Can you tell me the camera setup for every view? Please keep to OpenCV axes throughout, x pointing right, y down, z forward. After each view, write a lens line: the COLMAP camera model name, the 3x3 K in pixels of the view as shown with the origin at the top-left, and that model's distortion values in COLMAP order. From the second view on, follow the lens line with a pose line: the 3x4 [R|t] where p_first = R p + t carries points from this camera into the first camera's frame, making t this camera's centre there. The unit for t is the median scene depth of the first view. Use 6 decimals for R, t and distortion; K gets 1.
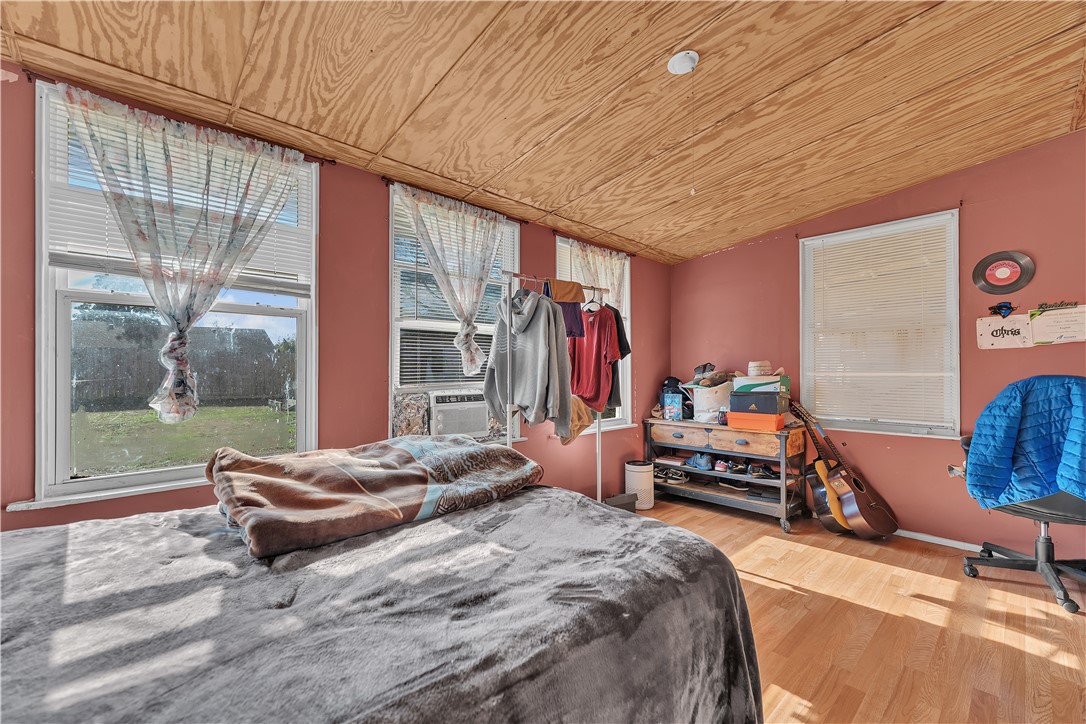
lens RADIAL K [[441.2, 0, 543.4], [0, 441.2, 365.1], [0, 0, 1]] dist [0.000549, 0.000131]
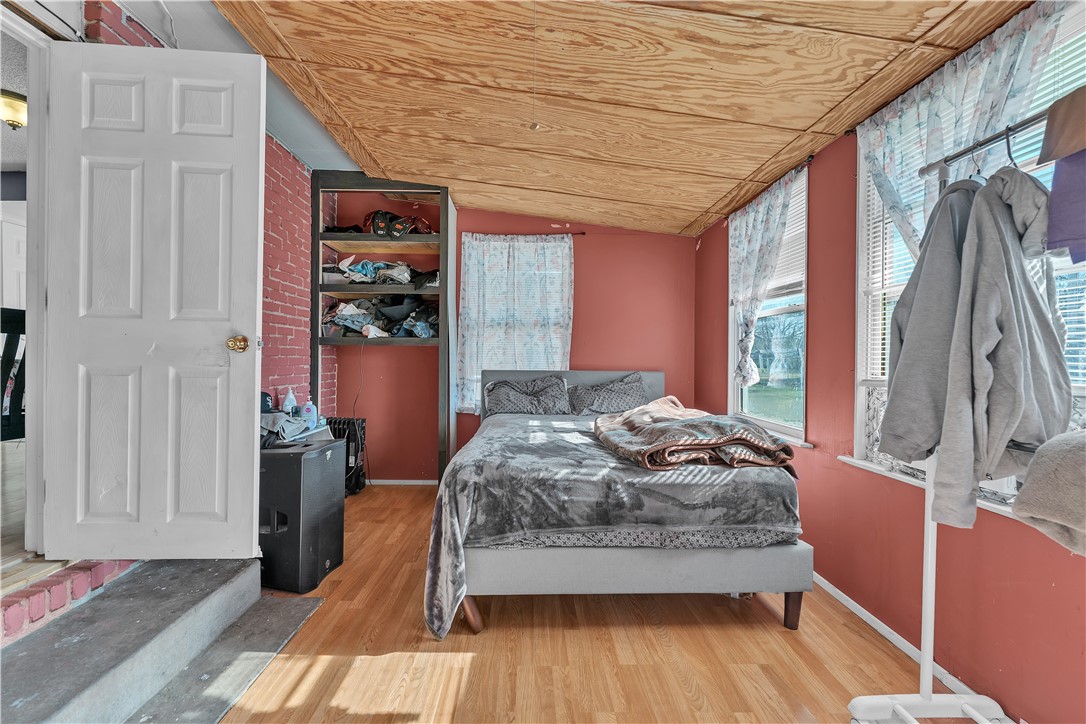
lens RADIAL K [[441.2, 0, 542.5], [0, 441.2, 359.3], [0, 0, 1]] dist [0.000549, 0.000131]
pose [[-0.648437, -0.000954, -0.761268, 0.807849], [0.000866, 0.999998, -0.001990, 0.020155], [0.761268, -0.001949, -0.648435, 1.325737]]
